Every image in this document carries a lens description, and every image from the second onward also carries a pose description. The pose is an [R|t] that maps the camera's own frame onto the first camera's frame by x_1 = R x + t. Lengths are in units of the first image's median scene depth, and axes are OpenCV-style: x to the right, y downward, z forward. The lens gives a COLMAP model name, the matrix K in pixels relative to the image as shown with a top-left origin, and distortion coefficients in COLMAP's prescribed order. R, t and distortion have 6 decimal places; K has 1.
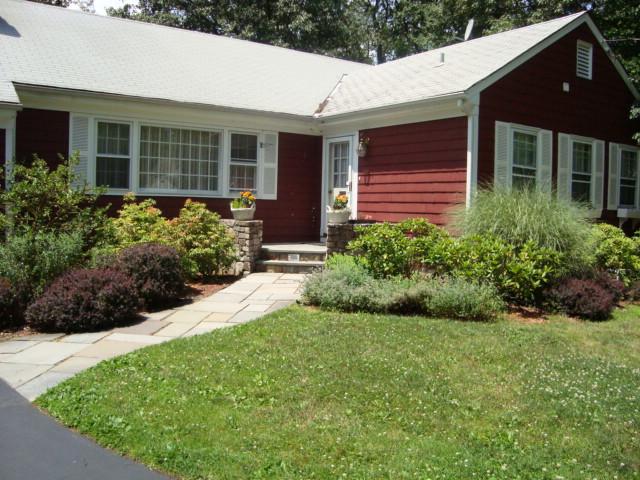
lens RADIAL K [[677.6, 0, 320.0], [0, 677.6, 240.0], [0, 0, 1]] dist [-0.001893, 0.004162]
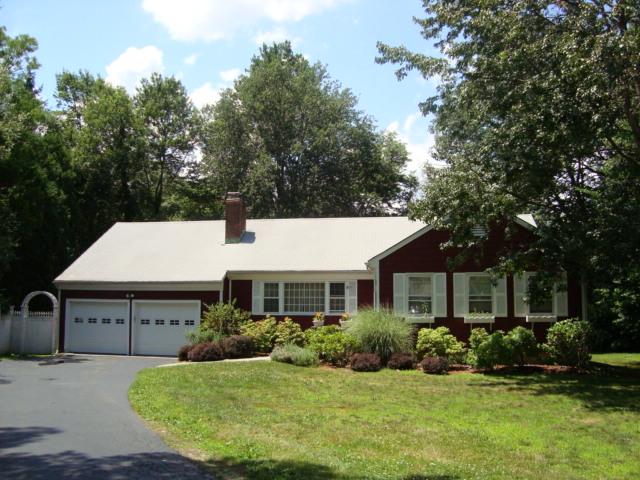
lens RADIAL K [[677.6, 0, 320.0], [0, 677.6, 240.0], [0, 0, 1]] dist [-0.001893, 0.004162]
pose [[0.776885, -0.097495, -0.622049, 1.196001], [-0.015691, 0.984635, -0.173921, 0.071046], [0.629447, 0.144878, 0.763418, -0.605776]]
